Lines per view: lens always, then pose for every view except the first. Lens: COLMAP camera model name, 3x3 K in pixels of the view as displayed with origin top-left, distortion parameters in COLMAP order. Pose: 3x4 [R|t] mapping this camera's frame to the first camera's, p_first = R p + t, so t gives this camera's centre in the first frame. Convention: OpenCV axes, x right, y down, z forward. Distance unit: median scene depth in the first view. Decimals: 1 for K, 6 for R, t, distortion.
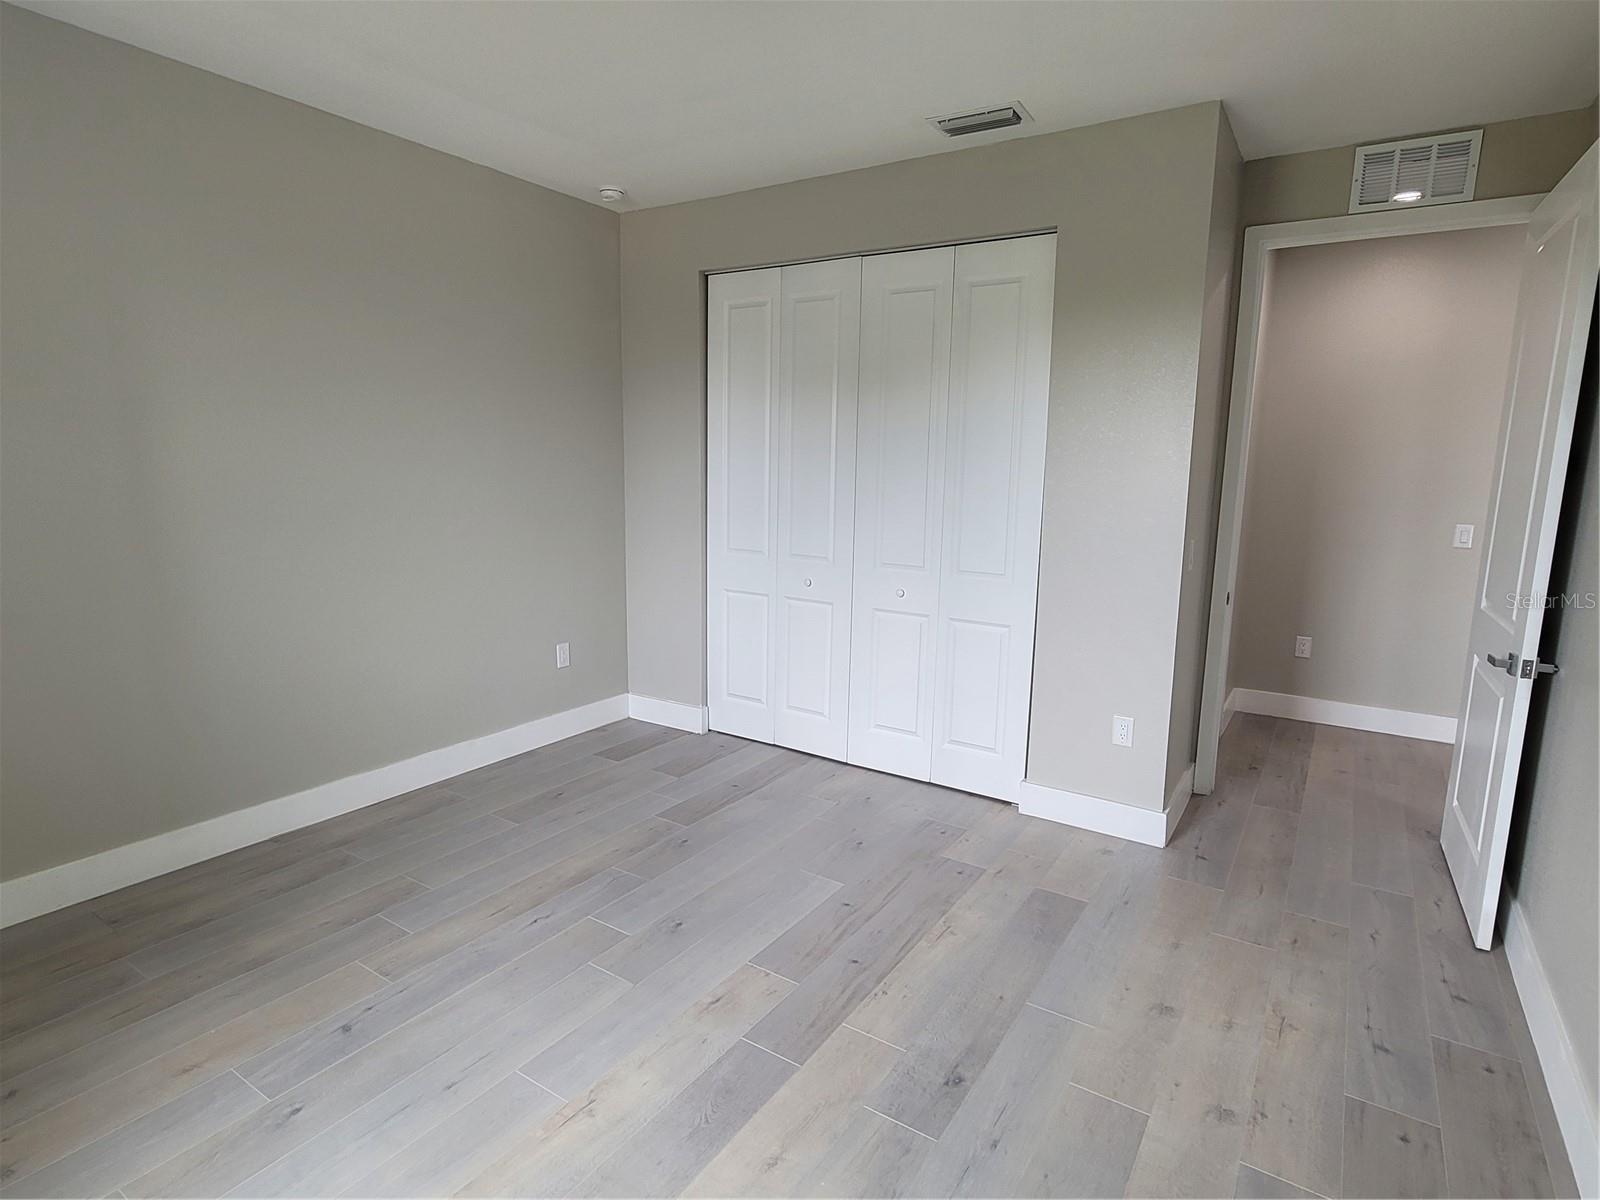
lens RADIAL K [[856.5, 0, 804.0], [0, 856.5, 594.2], [0, 0, 1]] dist [0.000159, -0.001134]
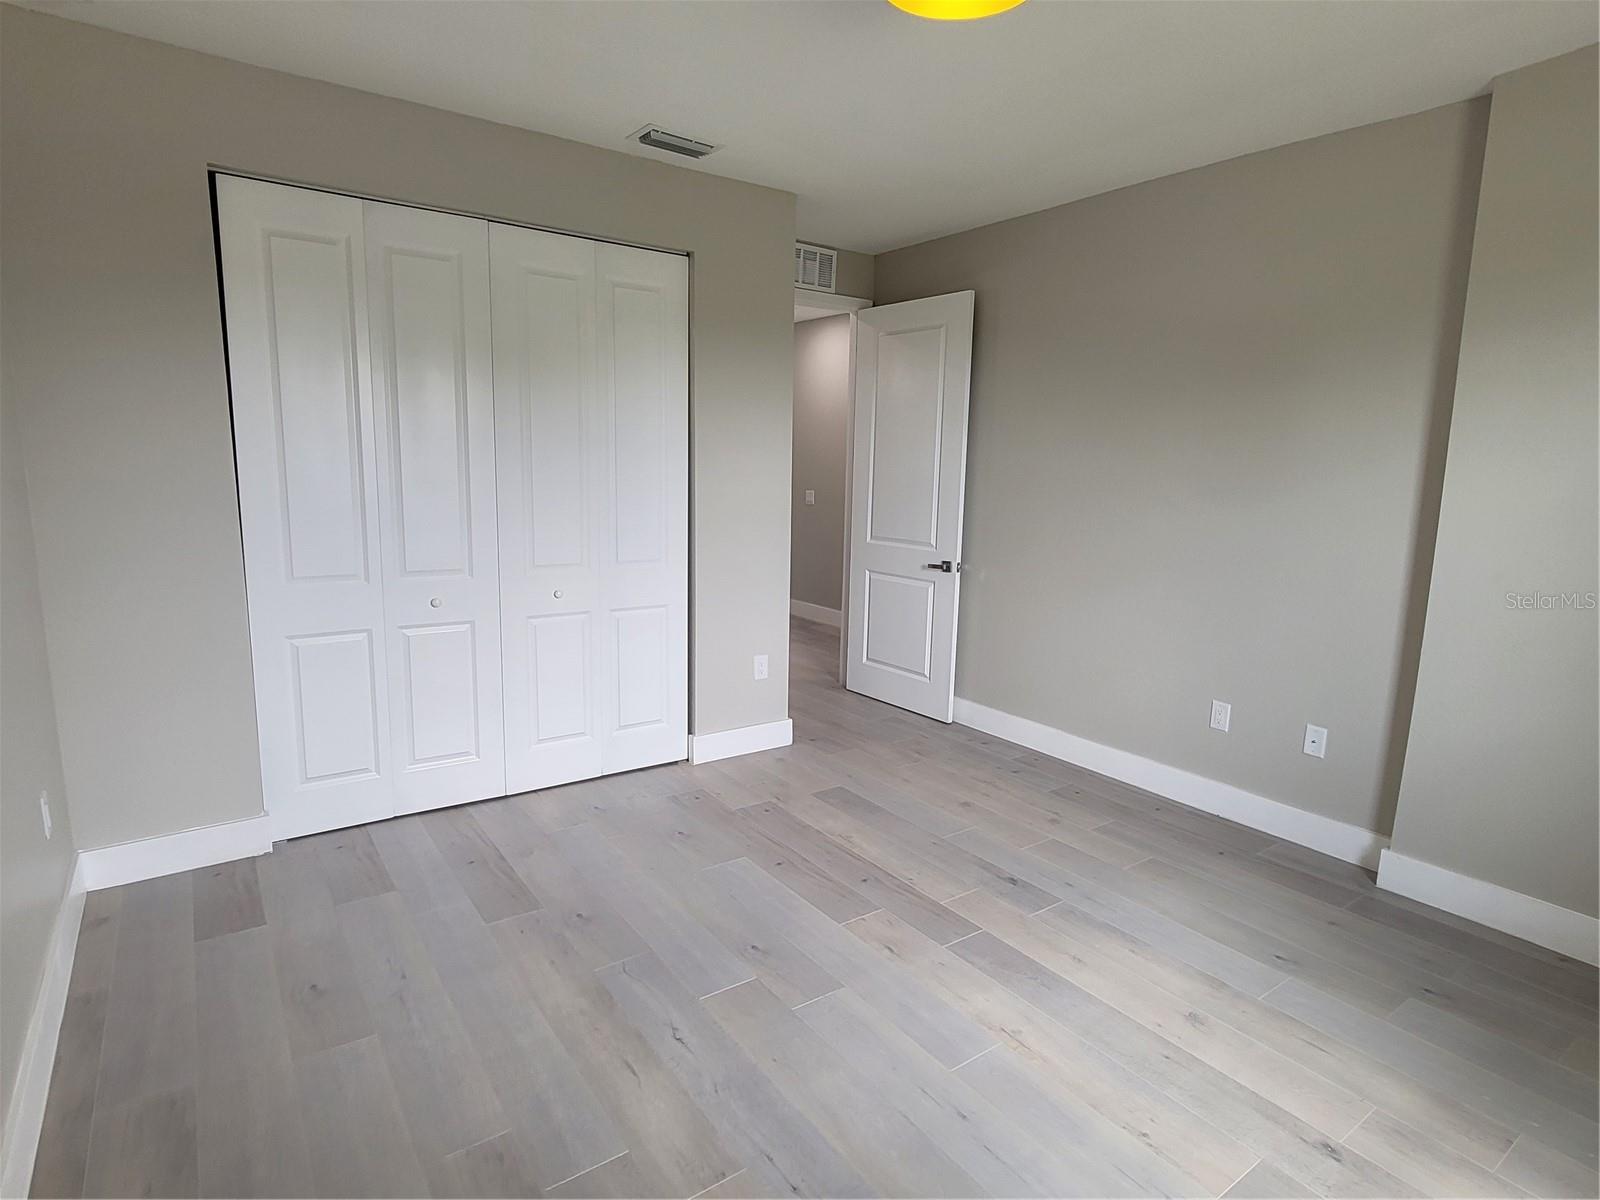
lens RADIAL K [[856.5, 0, 804.0], [0, 856.5, 594.2], [0, 0, 1]] dist [0.000159, -0.001134]
pose [[0.364786, -0.155134, 0.918077, -0.822105], [0.133205, 0.984575, 0.113443, -0.090418], [-0.921514, 0.080910, 0.379823, 0.483668]]
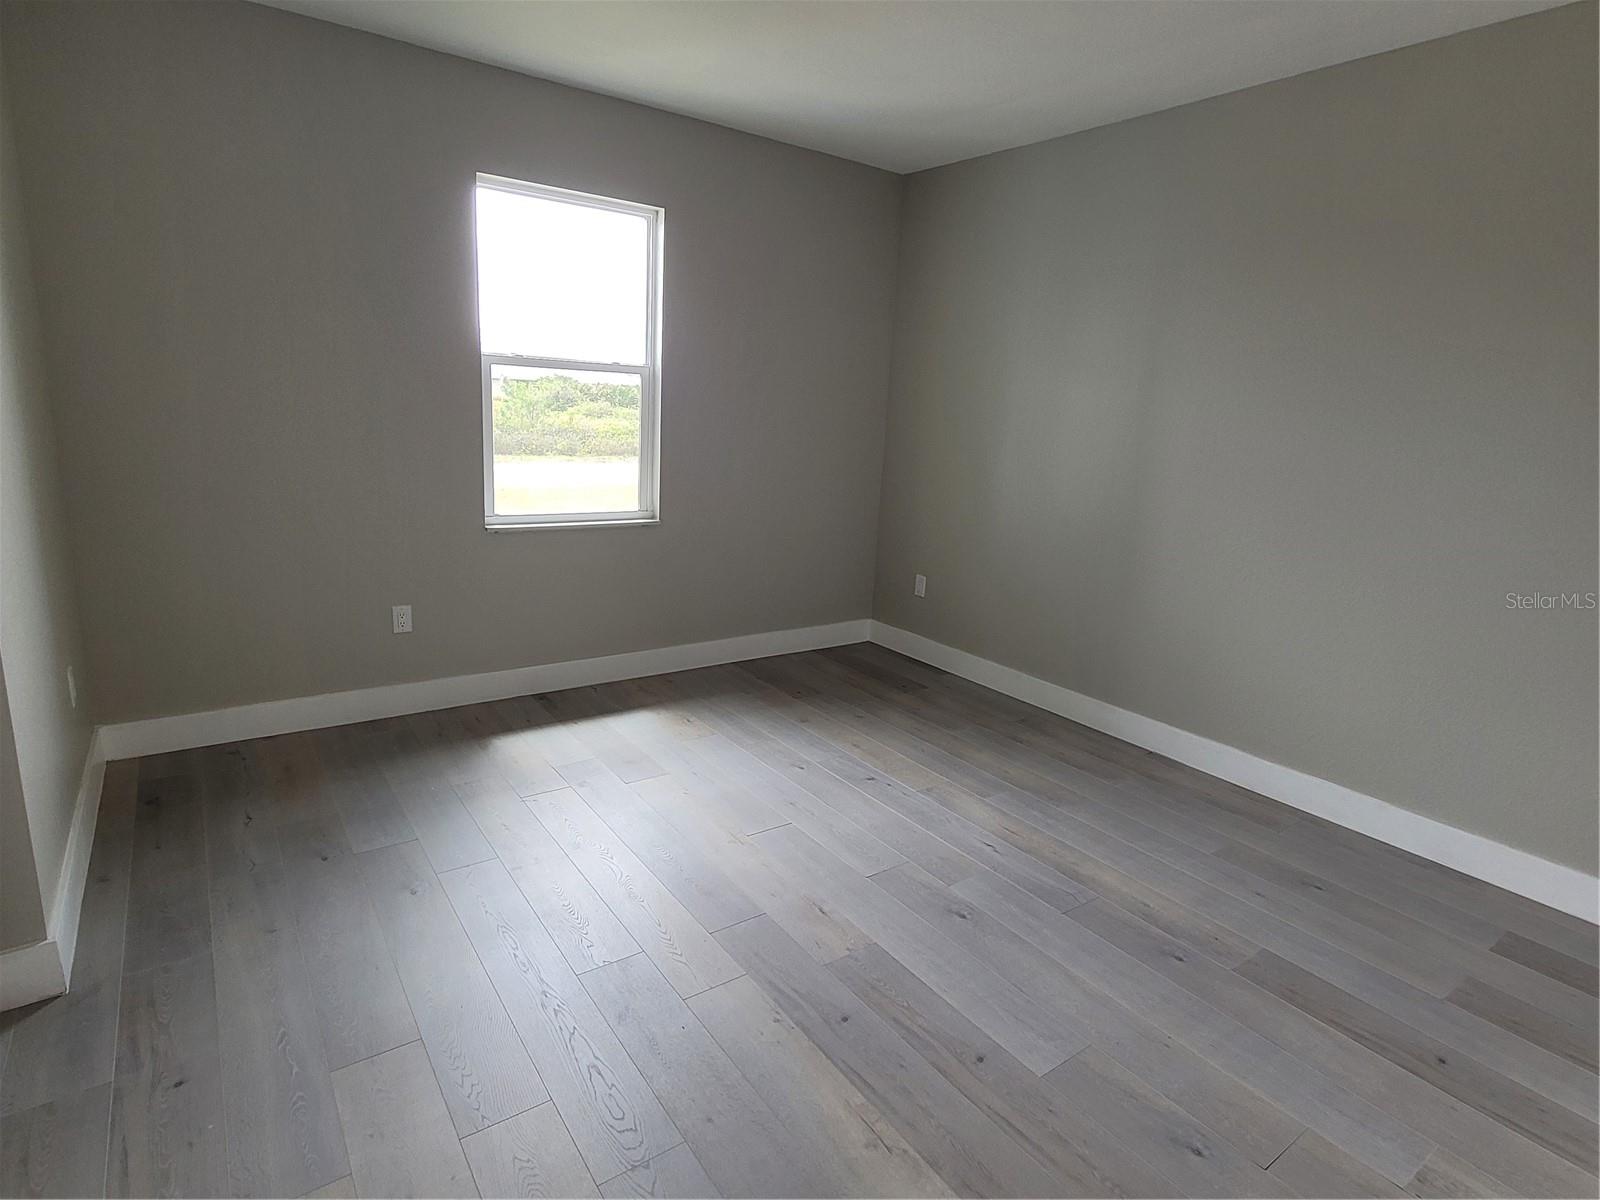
lens RADIAL K [[856.5, 0, 804.0], [0, 856.5, 594.2], [0, 0, 1]] dist [0.000159, -0.001134]
pose [[-0.360251, 0.169162, -0.917390, 0.614256], [-0.205943, 0.944735, 0.255076, -0.124528], [0.909839, 0.280821, -0.305504, 0.898187]]
